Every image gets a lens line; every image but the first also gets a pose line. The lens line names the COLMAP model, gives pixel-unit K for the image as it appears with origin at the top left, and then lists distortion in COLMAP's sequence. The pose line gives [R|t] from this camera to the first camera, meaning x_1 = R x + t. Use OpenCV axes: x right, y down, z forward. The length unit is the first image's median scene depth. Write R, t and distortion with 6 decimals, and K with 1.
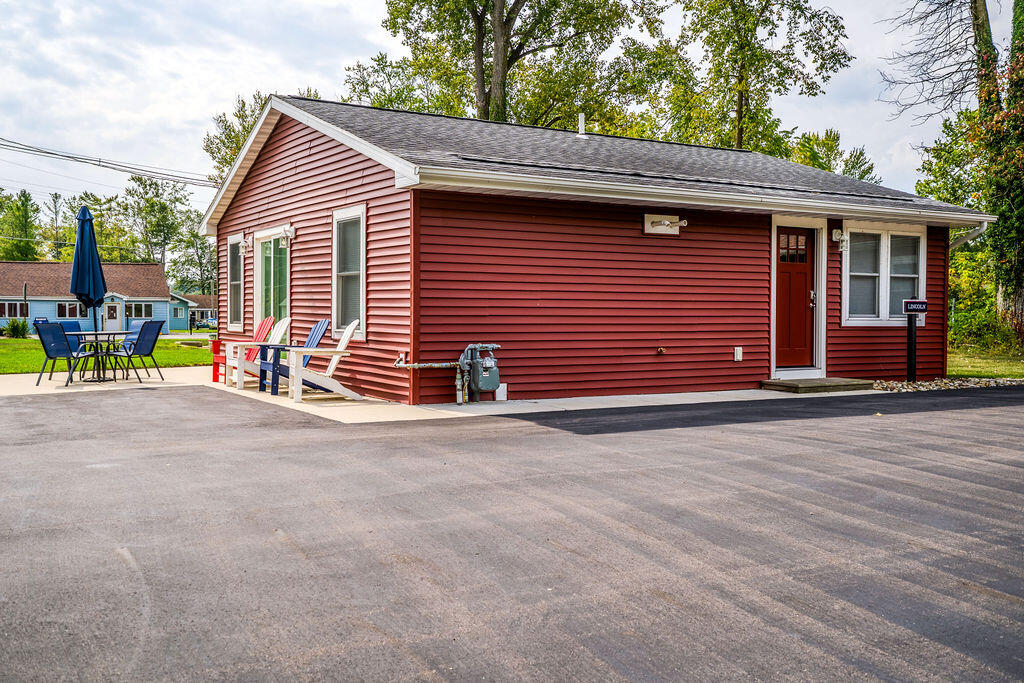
lens RADIAL K [[1005.0, 0, 511.7], [0, 1005.0, 339.5], [0, 0, 1]] dist [0.091012, 0.000000]
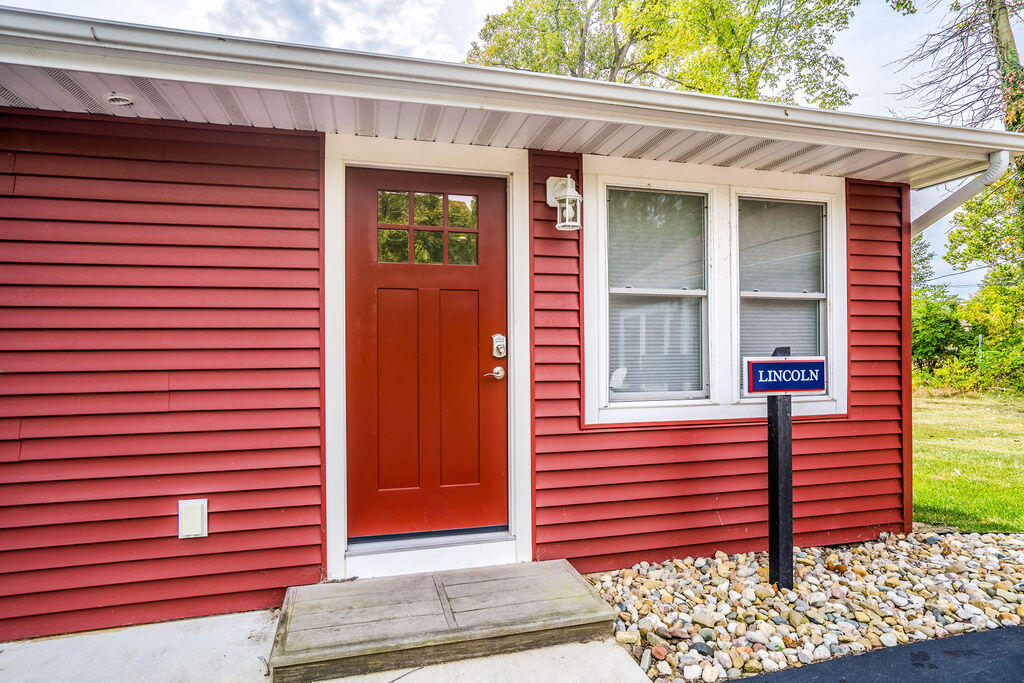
lens RADIAL K [[584.4, 0, 514.0], [0, 584.4, 341.4], [0, 0, 1]] dist [-0.000070, 0.008495]
pose [[0.960411, -0.009456, -0.278425, 0.341906], [0.001099, 0.999545, -0.030155, -0.036050], [0.278583, 0.028656, 0.959984, 0.730807]]
